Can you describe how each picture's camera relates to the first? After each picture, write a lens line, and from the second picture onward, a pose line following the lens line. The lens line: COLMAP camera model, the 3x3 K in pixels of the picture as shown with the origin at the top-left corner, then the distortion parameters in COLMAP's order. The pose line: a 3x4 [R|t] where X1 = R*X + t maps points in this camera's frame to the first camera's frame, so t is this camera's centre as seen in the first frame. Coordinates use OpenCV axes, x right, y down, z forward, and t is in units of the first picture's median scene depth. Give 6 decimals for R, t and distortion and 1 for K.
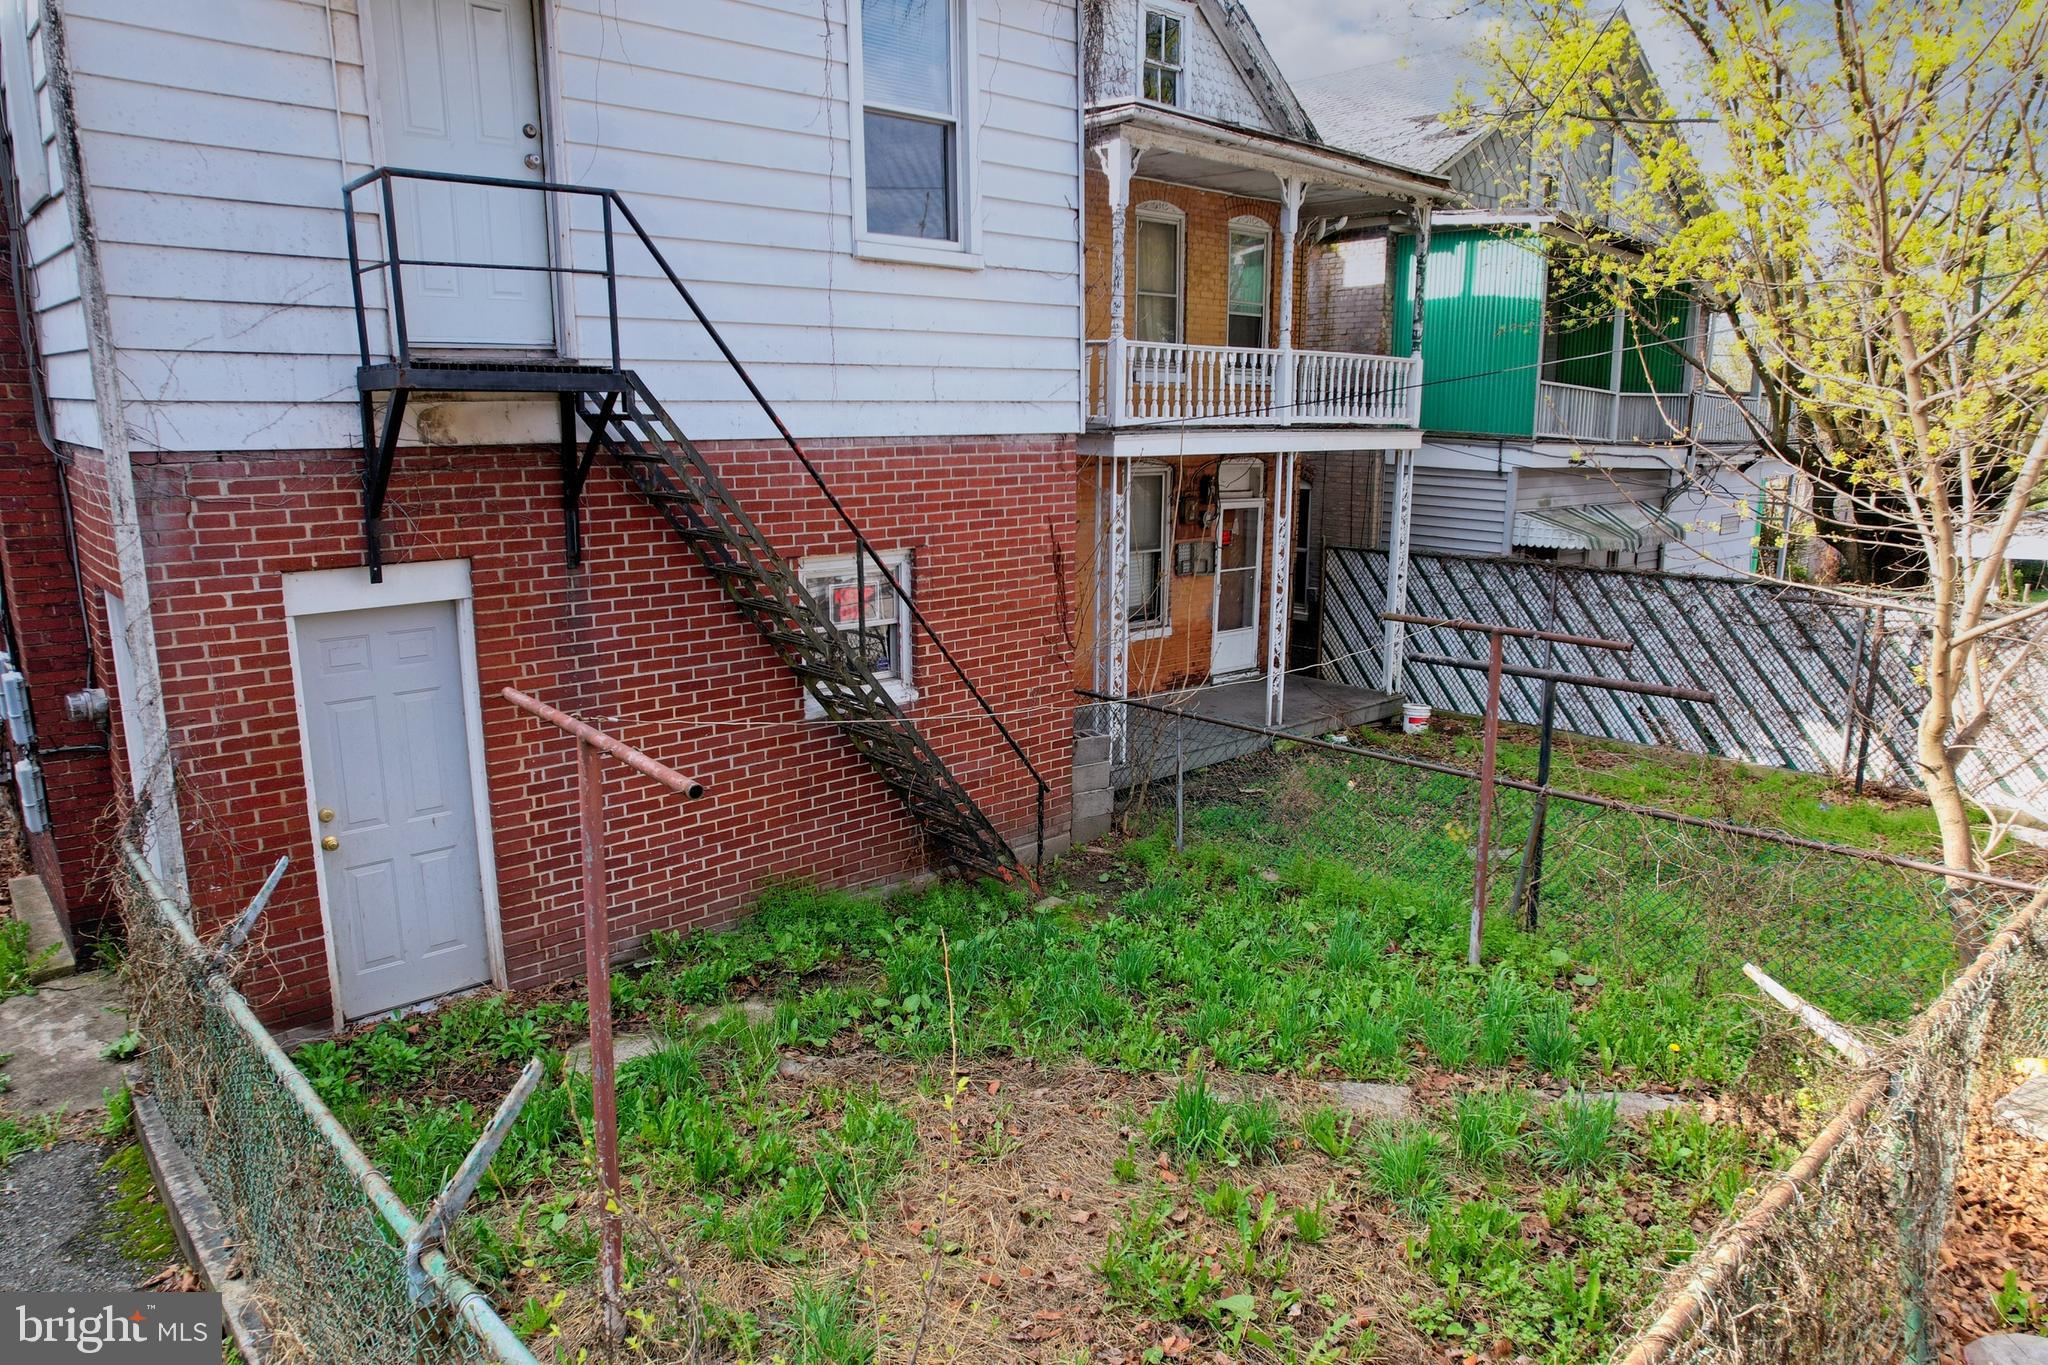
lens RADIAL K [[1305.6, 0, 1031.0], [0, 1305.6, 683.1], [0, 0, 1]] dist [-0.066734, 0.053636]
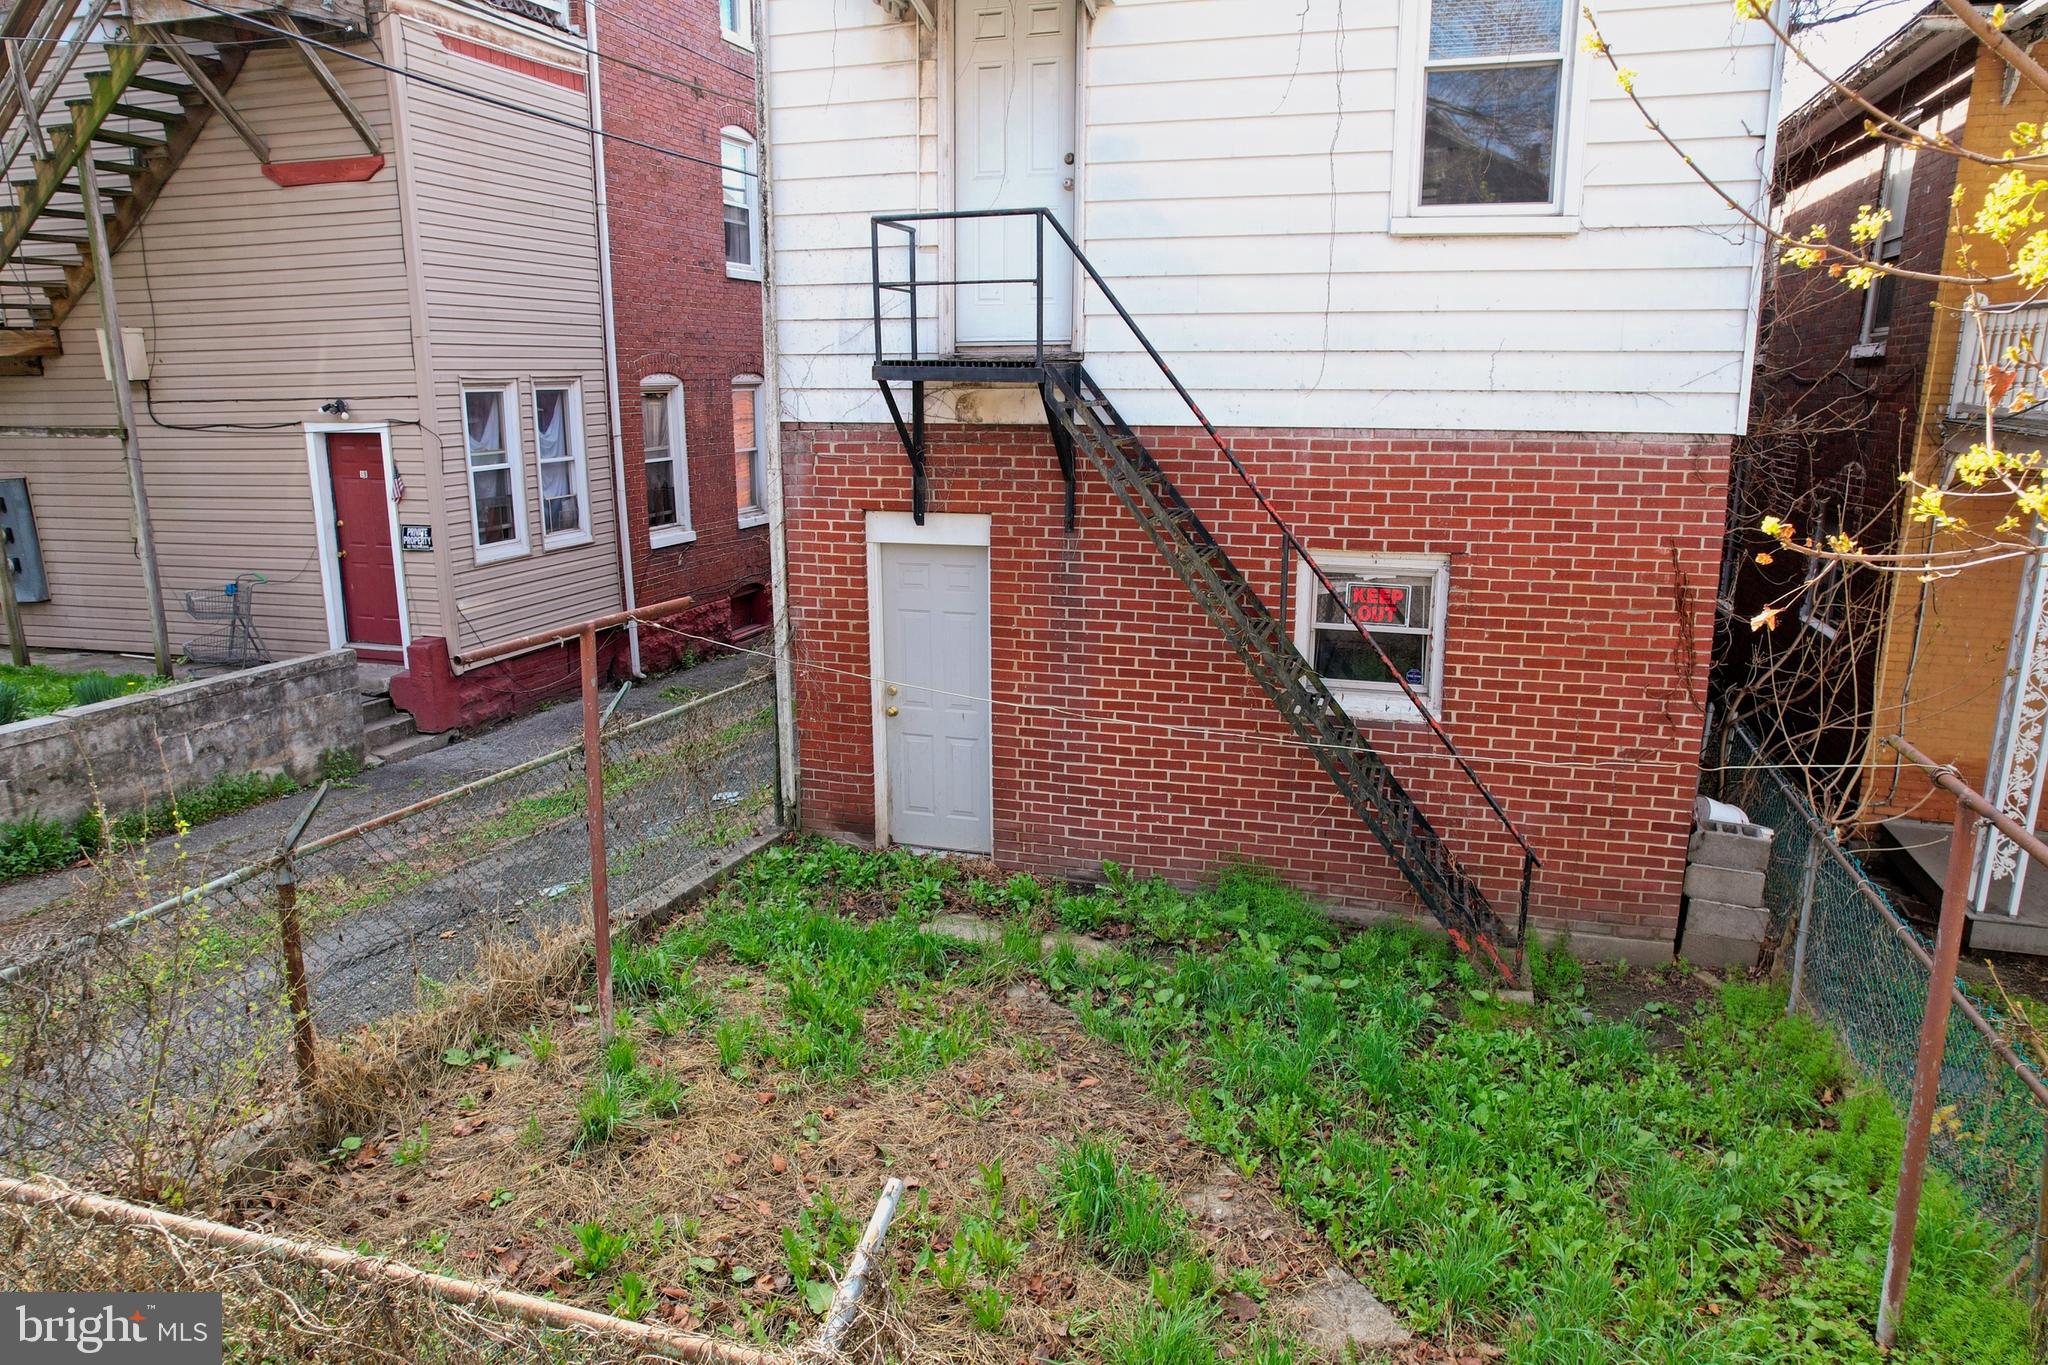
lens RADIAL K [[1305.6, 0, 1033.2], [0, 1305.6, 685.3], [0, 0, 1]] dist [-0.066734, 0.053636]
pose [[0.513282, 0.194887, -0.835800, 0.577191], [-0.175479, 0.977133, 0.120076, -0.080133], [0.840089, 0.085032, 0.535743, 0.319004]]
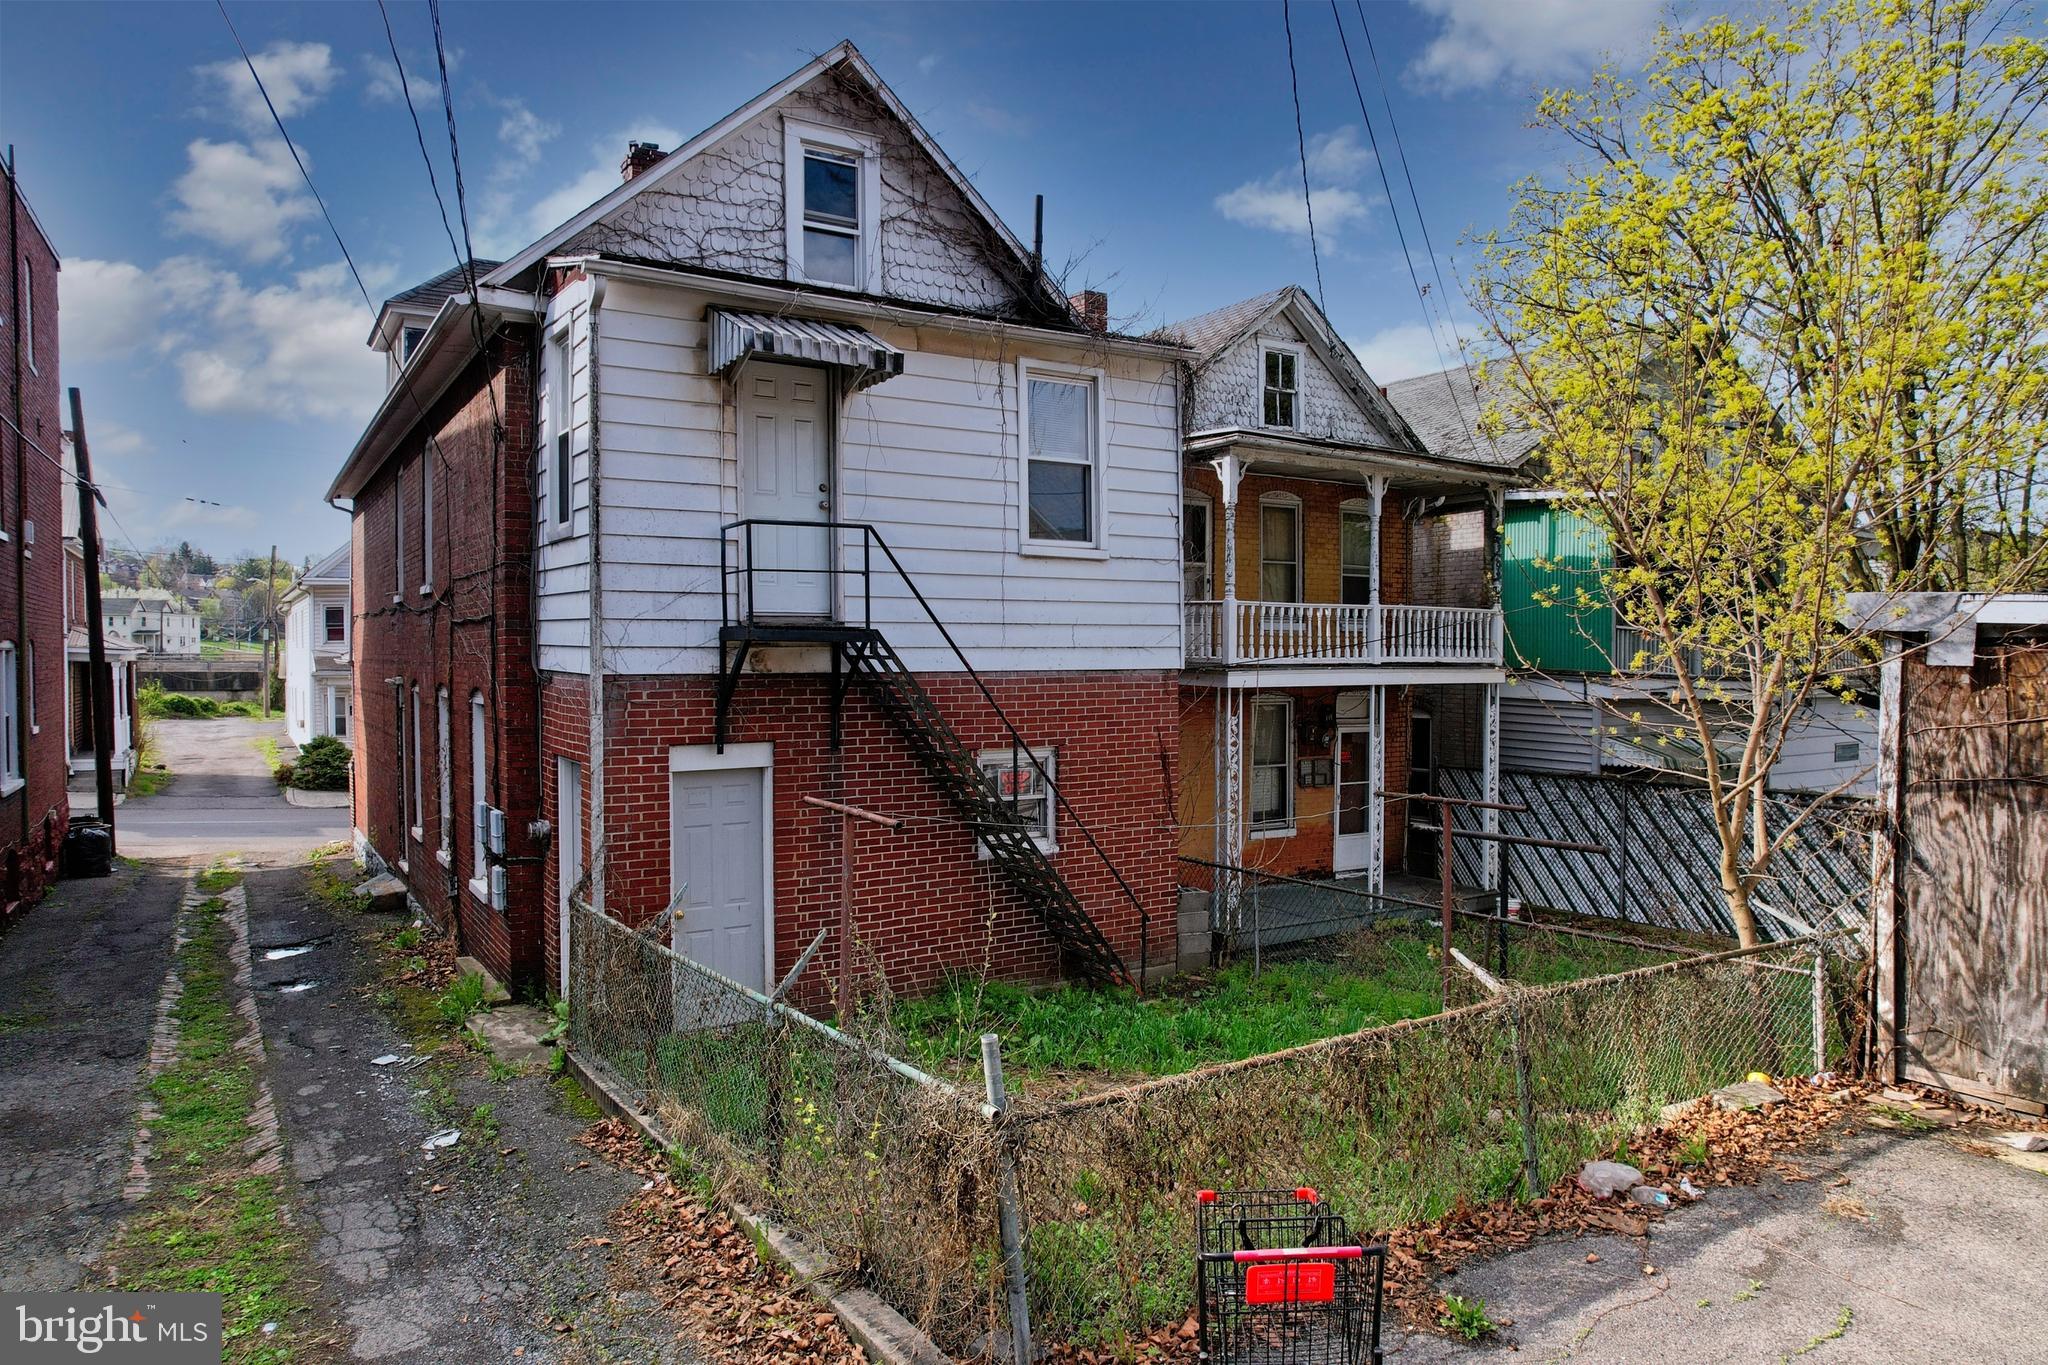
lens RADIAL K [[1305.6, 0, 1031.6], [0, 1305.6, 688.3], [0, 0, 1]] dist [-0.066734, 0.053636]
pose [[0.986045, 0.002229, -0.166463, 0.135986], [-0.031875, 0.983939, -0.175637, 0.098338], [0.163398, 0.178492, 0.970279, -0.470669]]
